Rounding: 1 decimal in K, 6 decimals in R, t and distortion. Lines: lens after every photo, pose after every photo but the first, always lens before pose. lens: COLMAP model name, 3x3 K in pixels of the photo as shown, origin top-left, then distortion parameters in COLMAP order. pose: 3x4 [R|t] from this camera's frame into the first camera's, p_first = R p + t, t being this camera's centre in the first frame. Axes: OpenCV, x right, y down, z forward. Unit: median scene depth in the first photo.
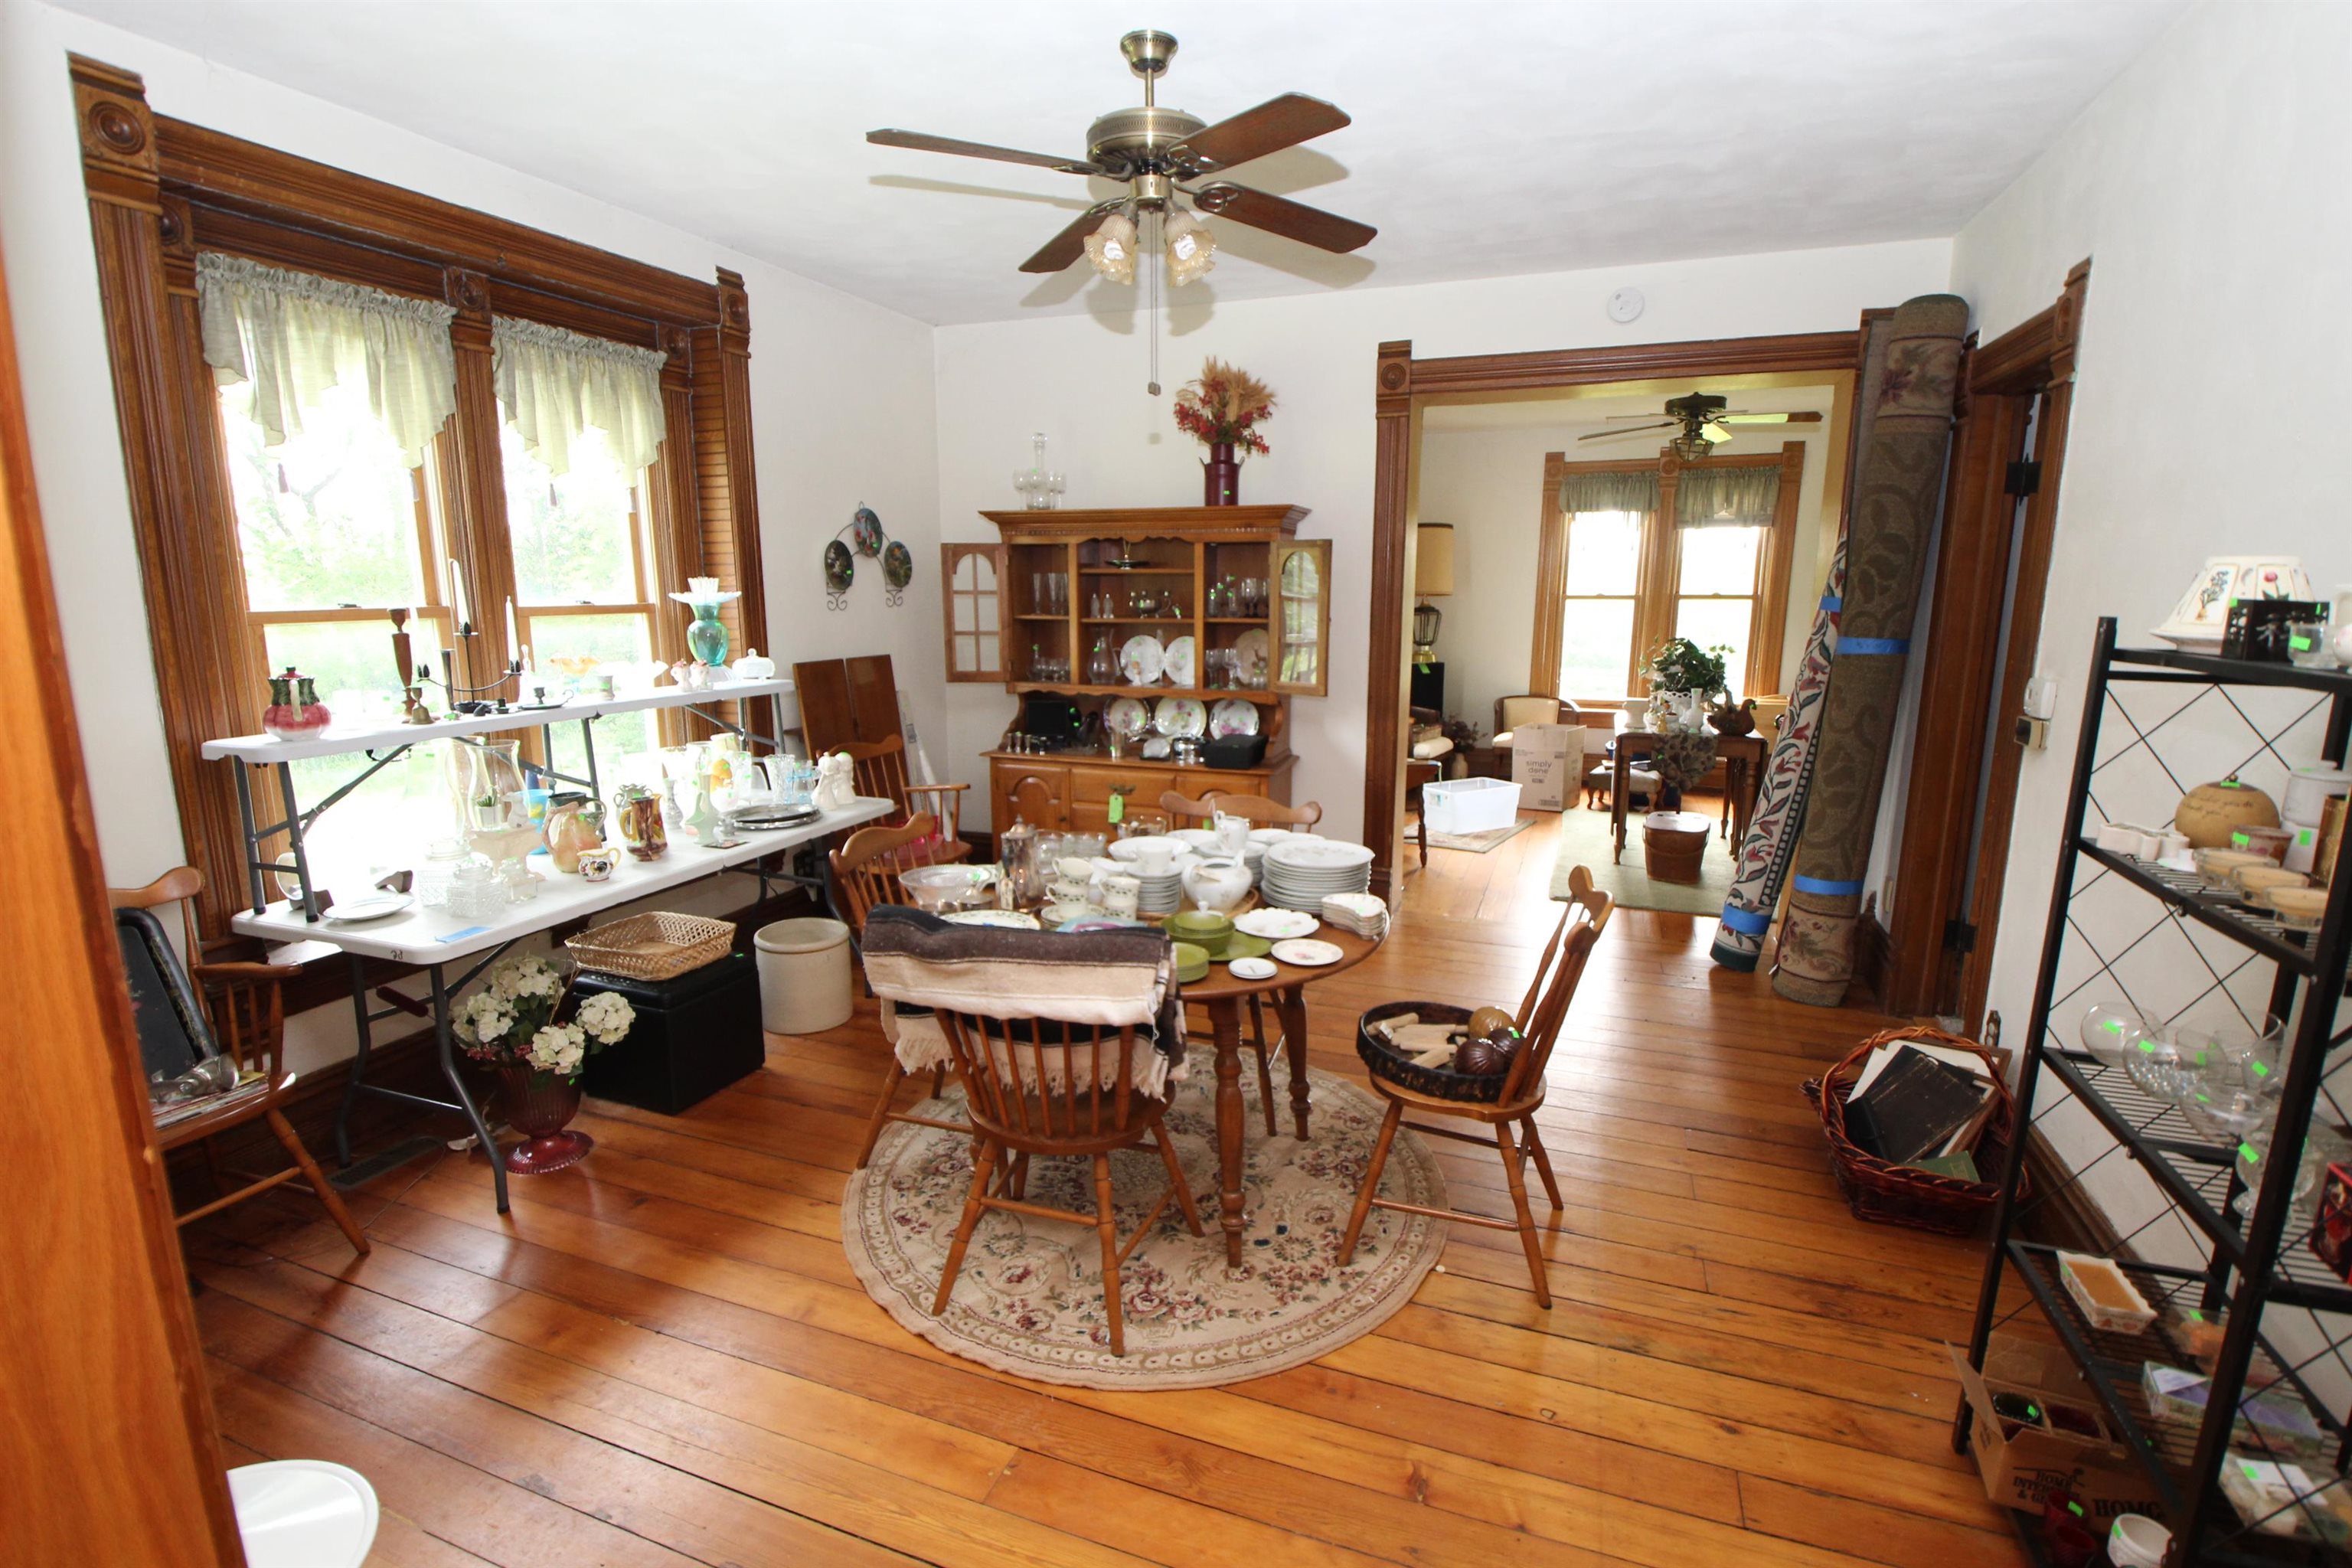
lens RADIAL K [[1096.7, 0, 1167.0], [0, 1096.7, 794.3], [0, 0, 1]] dist [0.018573, 0.000057]
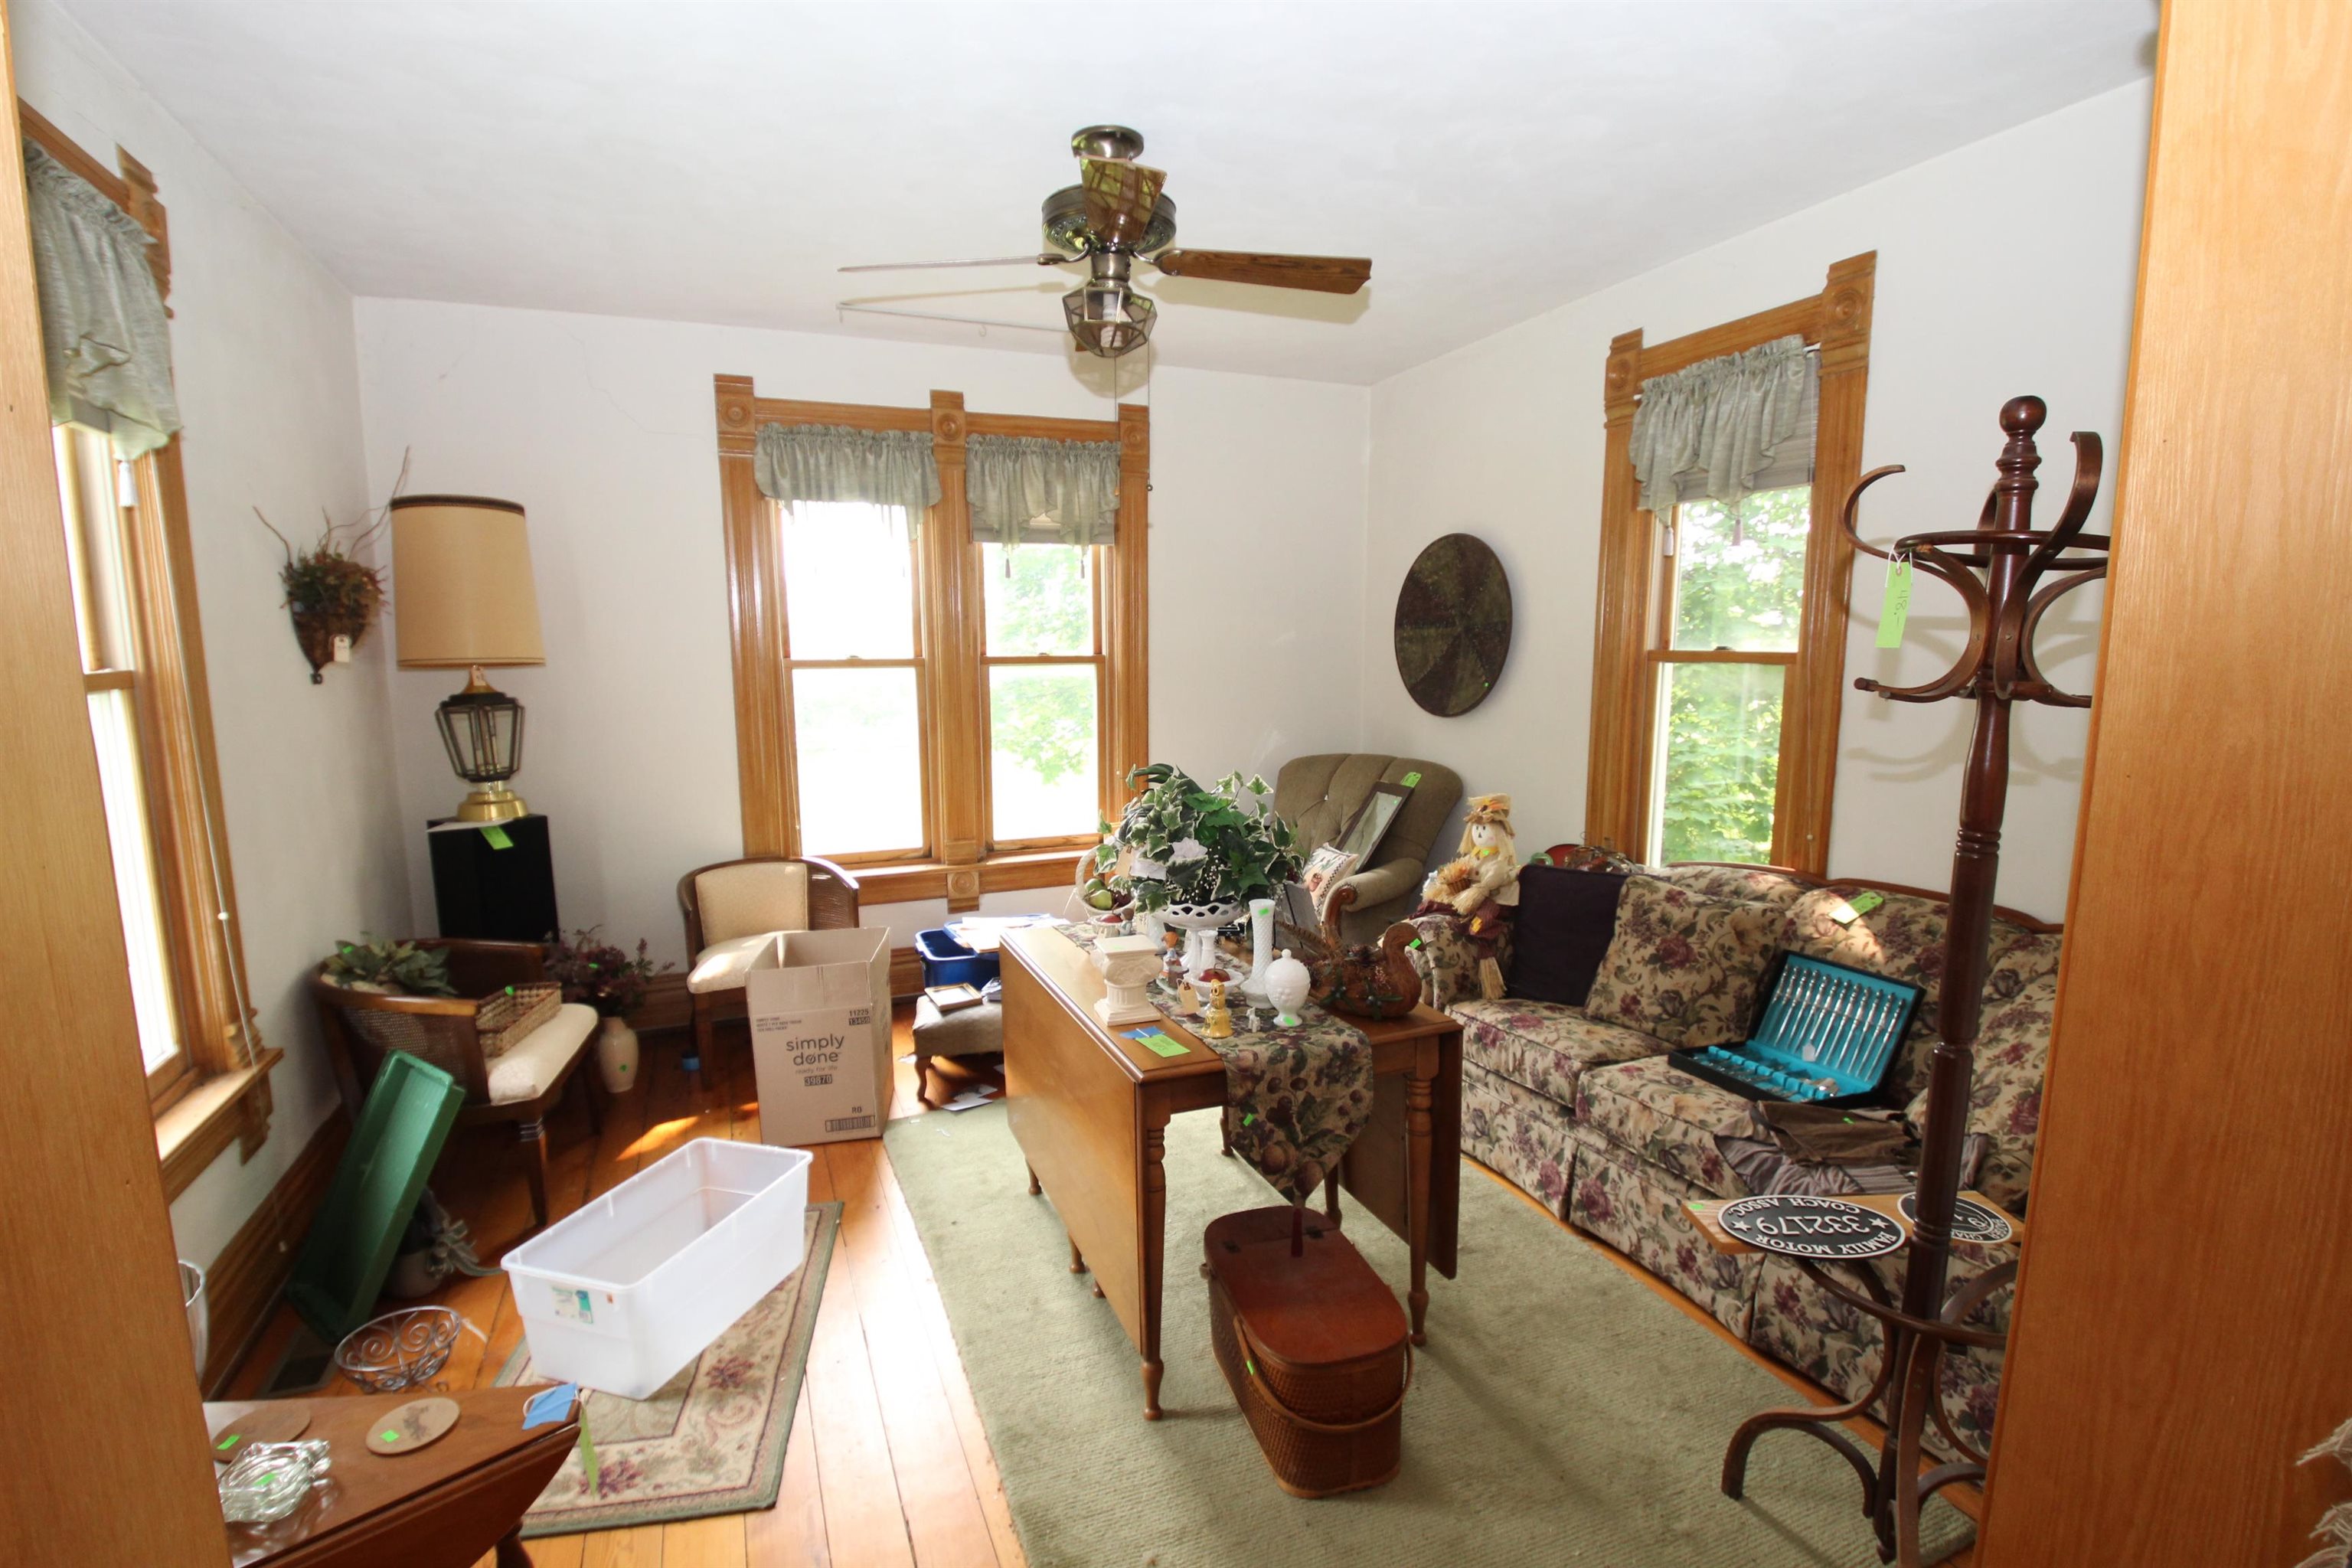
lens RADIAL K [[1096.7, 0, 1168.0], [0, 1096.7, 797.3], [0, 0, 1]] dist [0.018573, 0.000057]
pose [[0.726321, -0.108313, 0.678768, 0.140747], [0.137682, 0.990419, 0.010717, -0.103856], [-0.673426, 0.085670, 0.734274, 0.532151]]
